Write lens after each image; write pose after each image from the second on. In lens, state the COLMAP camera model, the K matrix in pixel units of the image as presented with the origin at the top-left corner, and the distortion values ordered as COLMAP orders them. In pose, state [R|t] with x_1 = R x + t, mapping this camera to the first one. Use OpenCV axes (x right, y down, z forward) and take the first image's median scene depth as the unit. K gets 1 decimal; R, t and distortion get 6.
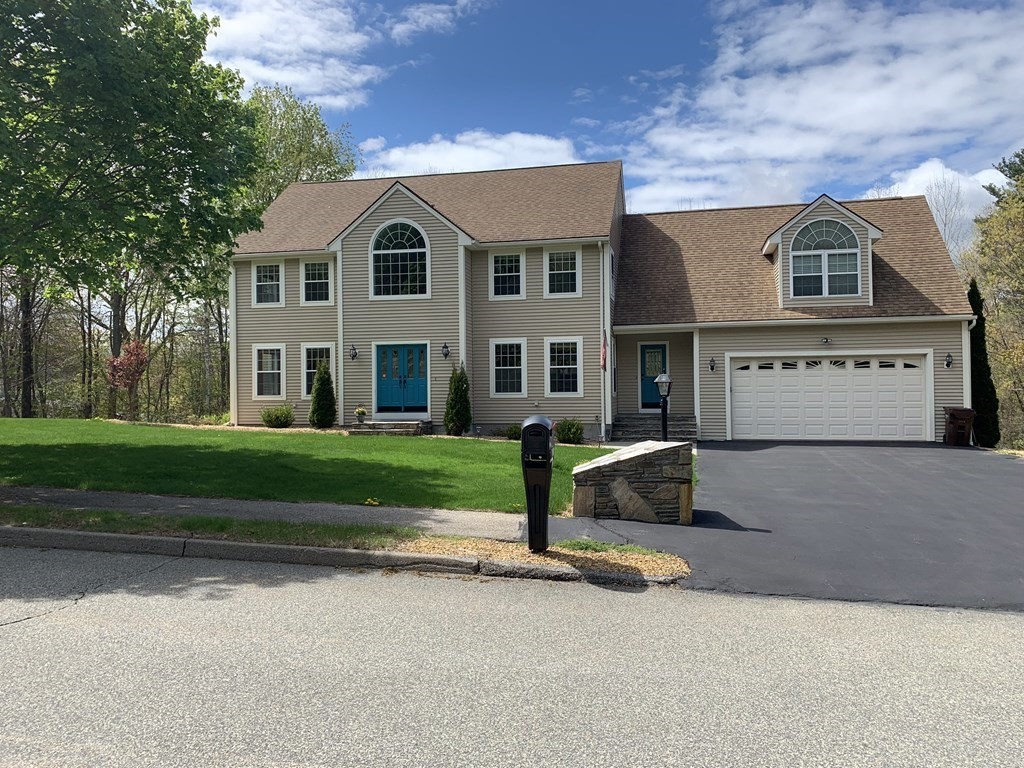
lens RADIAL K [[771.8, 0, 512.0], [0, 771.8, 384.0], [0, 0, 1]] dist [0.086939, -0.171749]
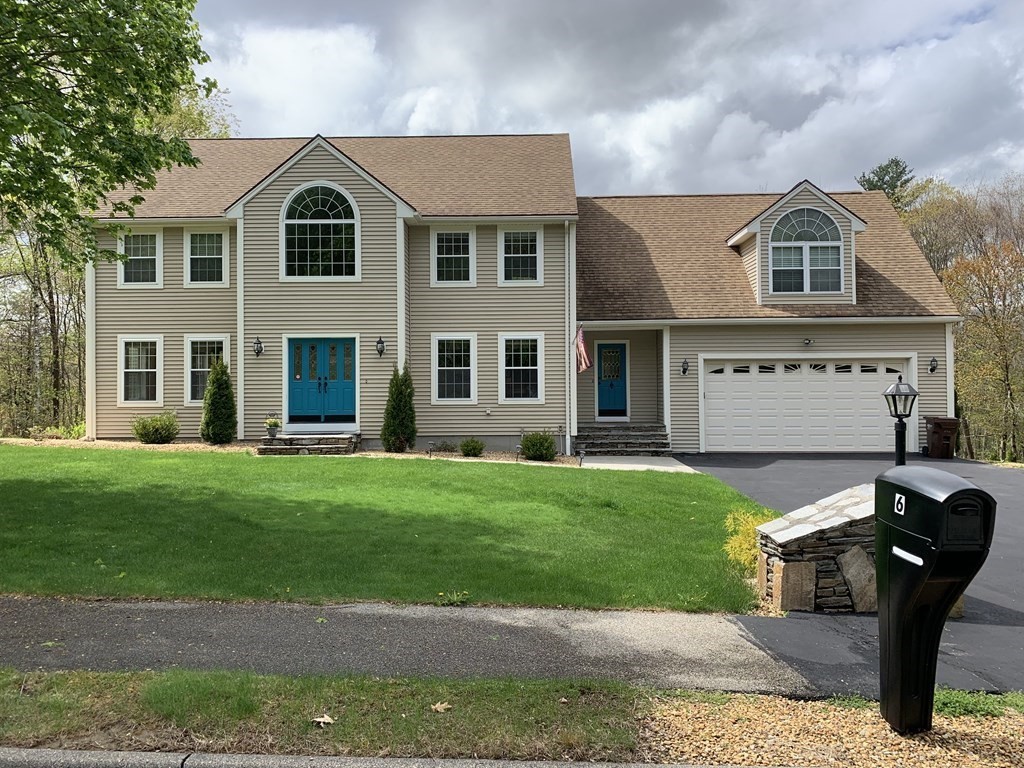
lens RADIAL K [[771.8, 0, 512.0], [0, 771.8, 384.0], [0, 0, 1]] dist [0.086939, -0.171749]
pose [[0.982153, 0.006084, 0.187987, -0.100970], [-0.005795, 0.999981, -0.002086, -0.002957], [-0.187996, 0.000959, 0.982169, 0.174216]]
